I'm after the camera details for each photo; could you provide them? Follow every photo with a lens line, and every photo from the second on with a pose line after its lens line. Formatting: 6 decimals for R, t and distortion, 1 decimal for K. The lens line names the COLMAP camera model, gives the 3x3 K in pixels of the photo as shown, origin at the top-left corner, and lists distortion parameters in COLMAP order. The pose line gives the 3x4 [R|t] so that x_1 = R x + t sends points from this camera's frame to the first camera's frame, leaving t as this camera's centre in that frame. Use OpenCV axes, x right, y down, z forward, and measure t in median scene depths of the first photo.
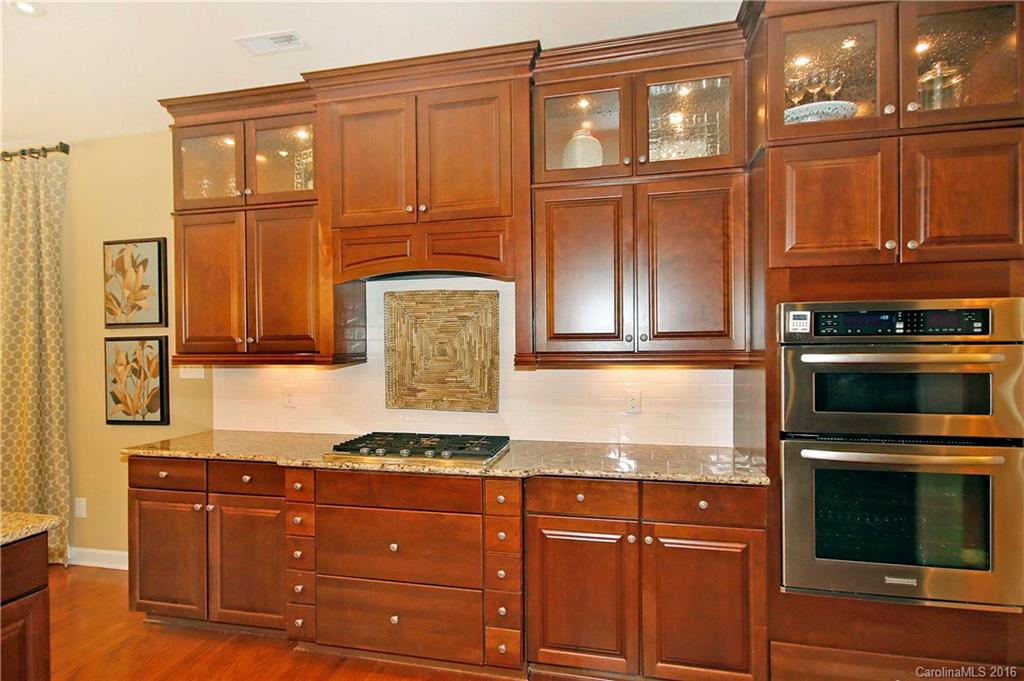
lens RADIAL K [[501.7, 0, 511.6], [0, 501.7, 349.9], [0, 0, 1]] dist [-0.001365, -0.000333]
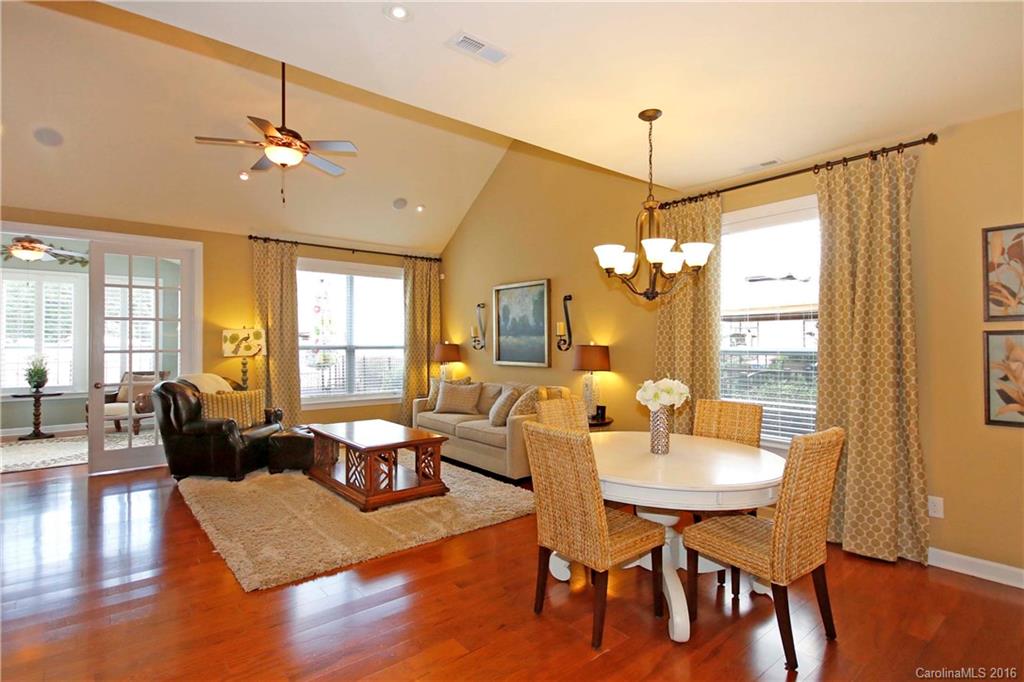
lens RADIAL K [[501.7, 0, 512.1], [0, 501.7, 336.2], [0, 0, 1]] dist [-0.001365, -0.000333]
pose [[0.785982, 0.000430, -0.618249, -0.933770], [-0.002071, 0.999996, -0.001938, -0.011388], [0.618246, 0.002804, 0.785980, -0.280740]]
